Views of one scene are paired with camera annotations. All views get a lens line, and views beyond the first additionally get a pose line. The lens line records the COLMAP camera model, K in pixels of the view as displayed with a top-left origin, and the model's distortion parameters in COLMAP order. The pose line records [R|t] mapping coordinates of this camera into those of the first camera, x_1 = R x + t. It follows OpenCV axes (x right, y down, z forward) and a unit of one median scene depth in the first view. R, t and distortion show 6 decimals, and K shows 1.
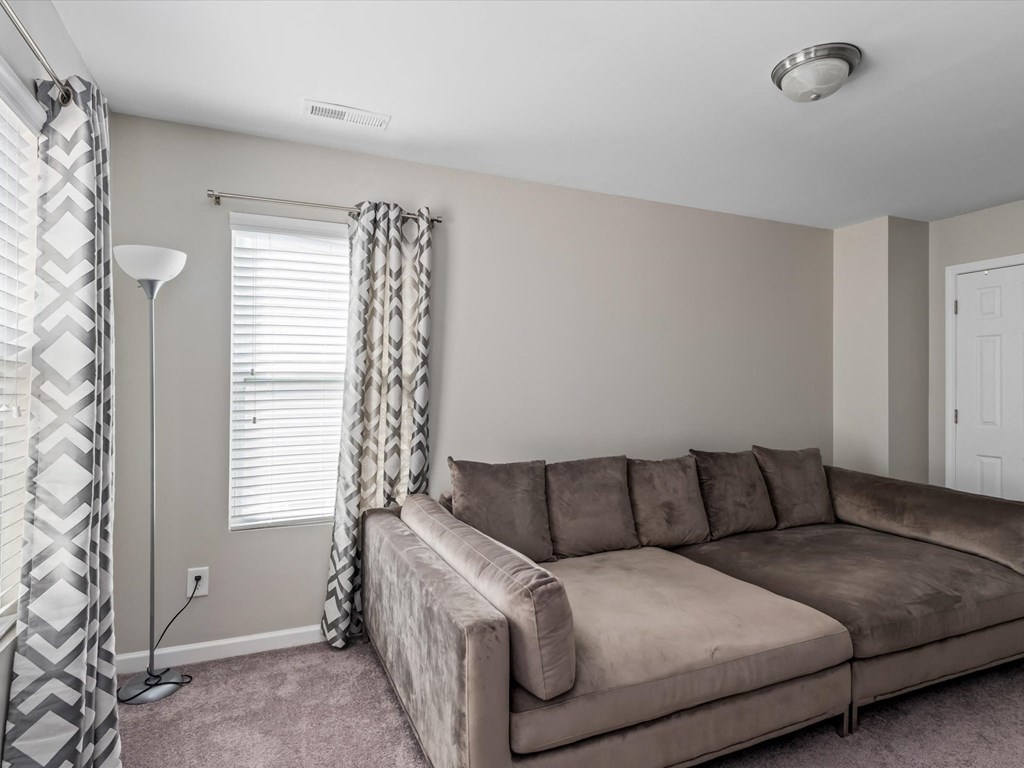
lens RADIAL K [[601.3, 0, 511.7], [0, 601.3, 391.5], [0, 0, 1]] dist [-0.001057, -0.000064]
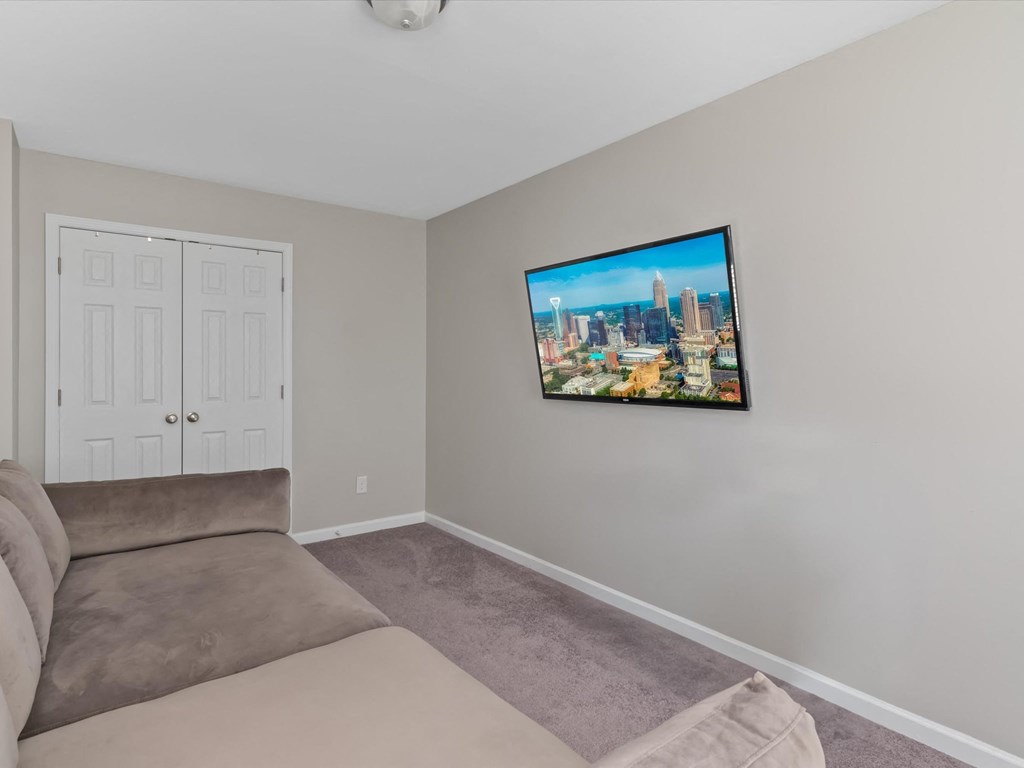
lens RADIAL K [[556.7, 0, 512.0], [0, 556.7, 384.0], [0, 0, 1]] dist [0.000342, -0.001258]
pose [[-0.253182, -0.030240, 0.966946, -0.203044], [0.002060, 0.999492, 0.031797, -0.001412], [-0.967417, 0.010043, -0.252991, 0.744115]]
